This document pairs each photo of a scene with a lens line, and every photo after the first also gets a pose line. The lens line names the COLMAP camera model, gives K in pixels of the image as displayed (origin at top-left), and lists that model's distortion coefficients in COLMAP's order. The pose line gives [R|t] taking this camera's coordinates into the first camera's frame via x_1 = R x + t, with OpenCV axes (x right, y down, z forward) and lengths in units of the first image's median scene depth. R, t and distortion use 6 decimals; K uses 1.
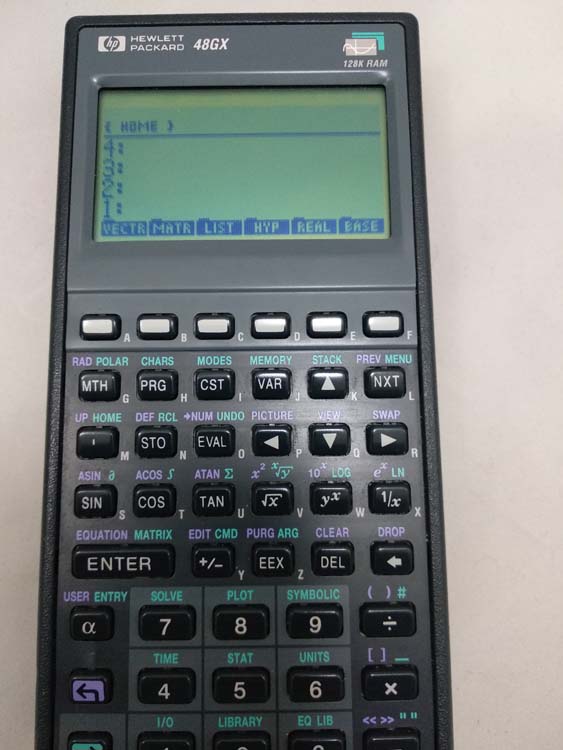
lens RADIAL K [[614.4, 0, 281.5], [0, 614.4, 375.0], [0, 0, 1]] dist [0.064383, -0.187667]
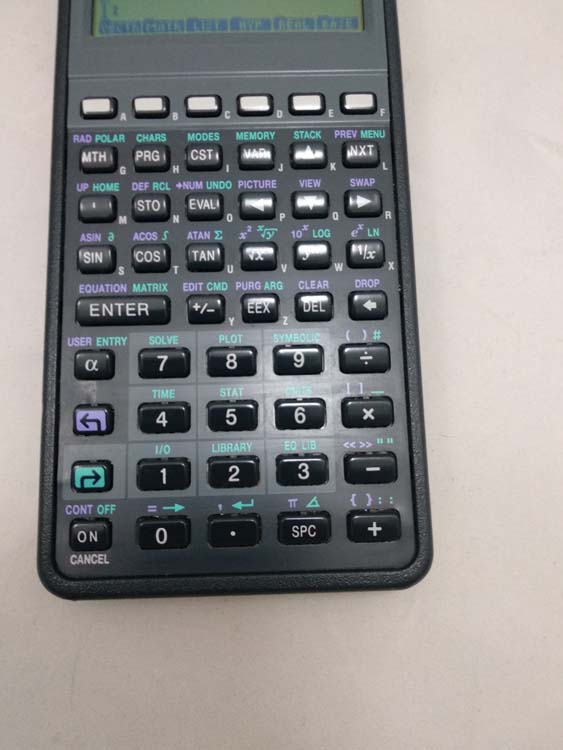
lens RADIAL K [[595.7, 0, 281.5], [0, 595.7, 375.0], [0, 0, 1]] dist [0.064276, -0.136165]
pose [[0.999782, -0.013430, 0.015971, 0.005778], [0.013502, 0.999899, -0.004452, 0.413992], [-0.015910, 0.004667, 0.999863, -0.061358]]
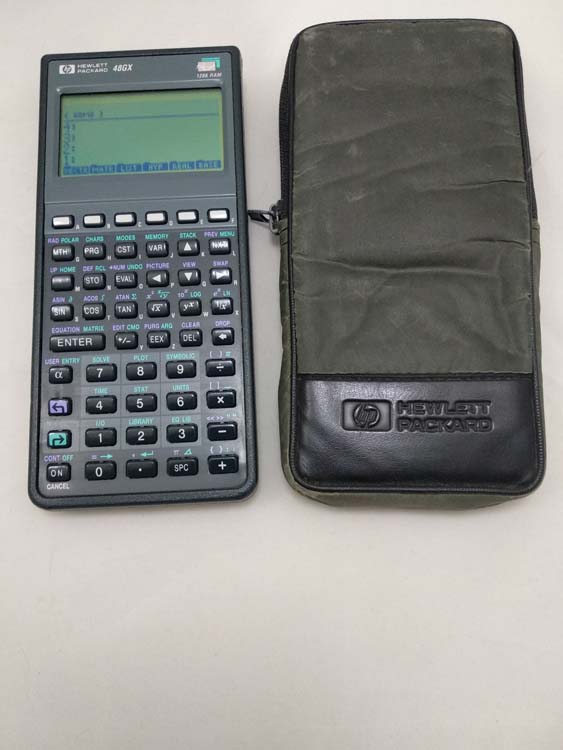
lens RADIAL K [[595.7, 0, 281.5], [0, 595.7, 375.0], [0, 0, 1]] dist [0.064276, -0.136165]
pose [[0.999383, -0.034795, 0.004876, 0.336740], [0.034934, 0.998875, -0.032076, 0.466649], [-0.003755, 0.032226, 0.999474, -0.781184]]
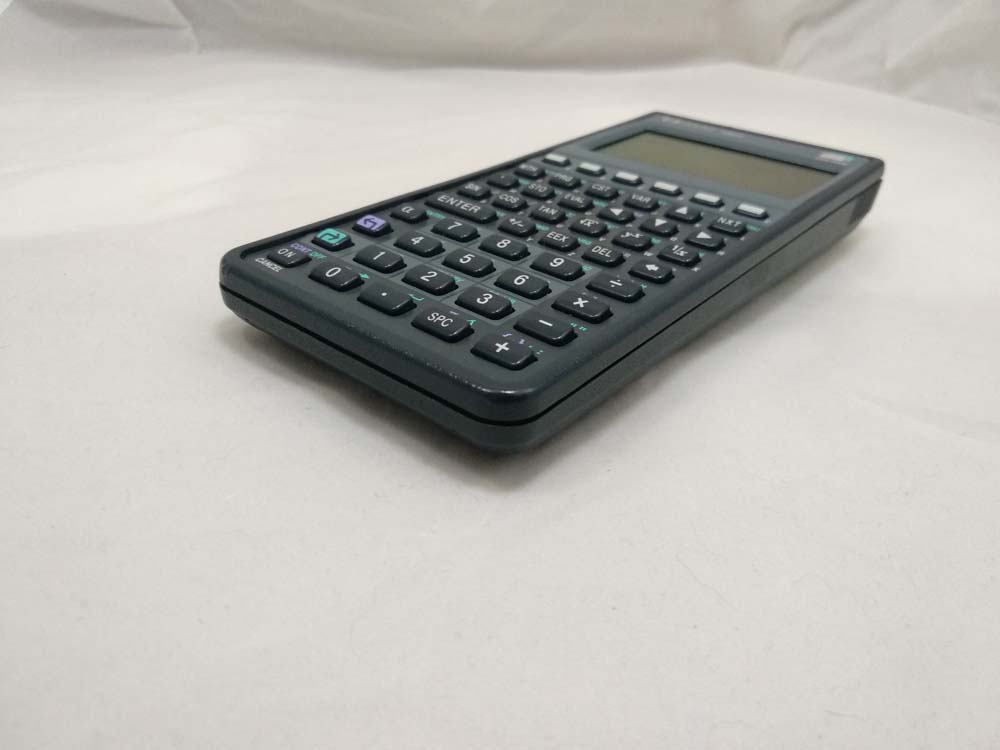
lens RADIAL K [[819.2, 0, 500.0], [0, 819.2, 375.0], [0, 0, 1]] dist [0.064383, -0.187667]
pose [[0.761827, 0.359681, -0.538747, 0.779694], [-0.644935, 0.499009, -0.578834, 1.325820], [0.060644, 0.788428, 0.612130, 0.258990]]
